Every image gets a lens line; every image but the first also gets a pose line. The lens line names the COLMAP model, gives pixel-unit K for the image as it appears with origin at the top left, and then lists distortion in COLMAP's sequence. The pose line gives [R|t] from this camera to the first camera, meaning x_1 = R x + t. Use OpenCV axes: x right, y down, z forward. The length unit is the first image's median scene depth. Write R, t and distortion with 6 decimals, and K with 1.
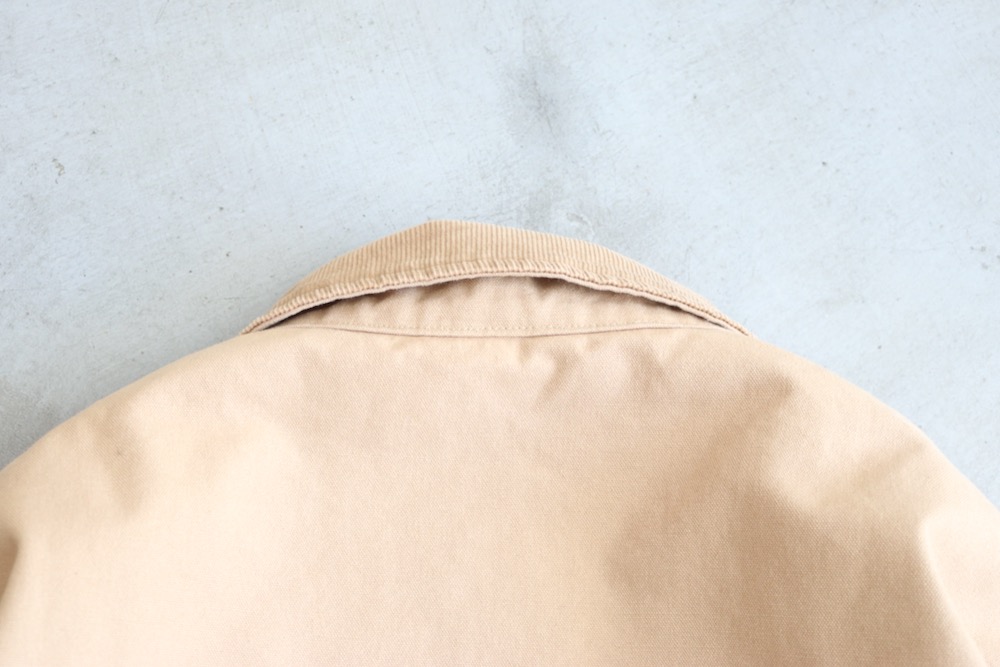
lens RADIAL K [[1113.7, 0, 499.4], [0, 1113.7, 335.9], [0, 0, 1]] dist [-0.146091, 0.000000]
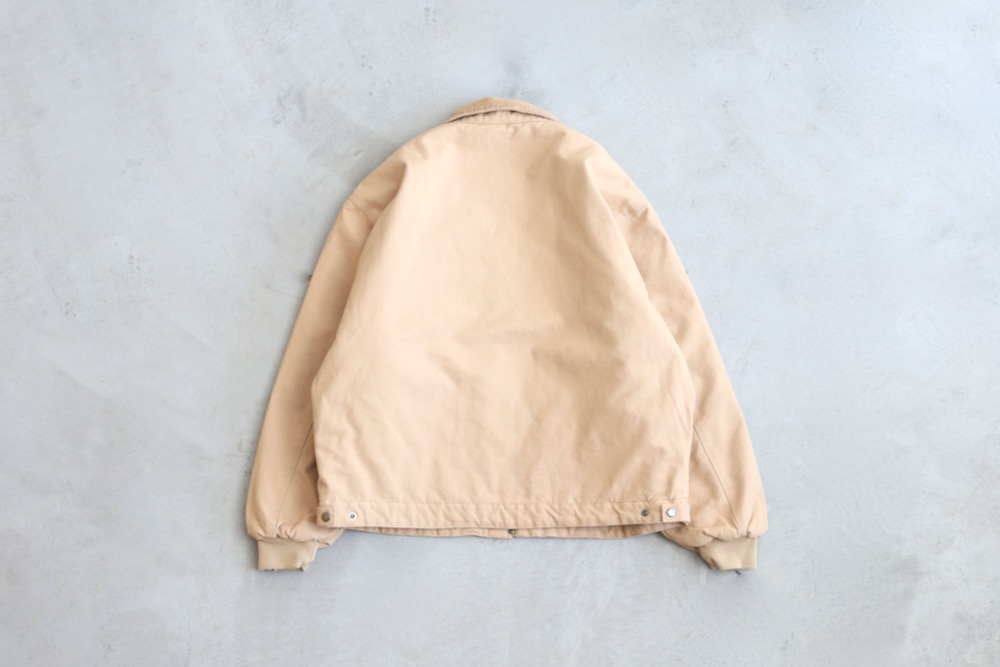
lens RADIAL K [[1724.7, 0, 499.0], [0, 1724.7, 332.9], [0, 0, 1]] dist [0.002566, 0.000000]
pose [[0.999427, -0.008645, -0.032722, 0.206226], [0.011123, 0.997022, 0.076314, 0.305824], [0.031964, -0.076634, 0.996547, -5.897392]]
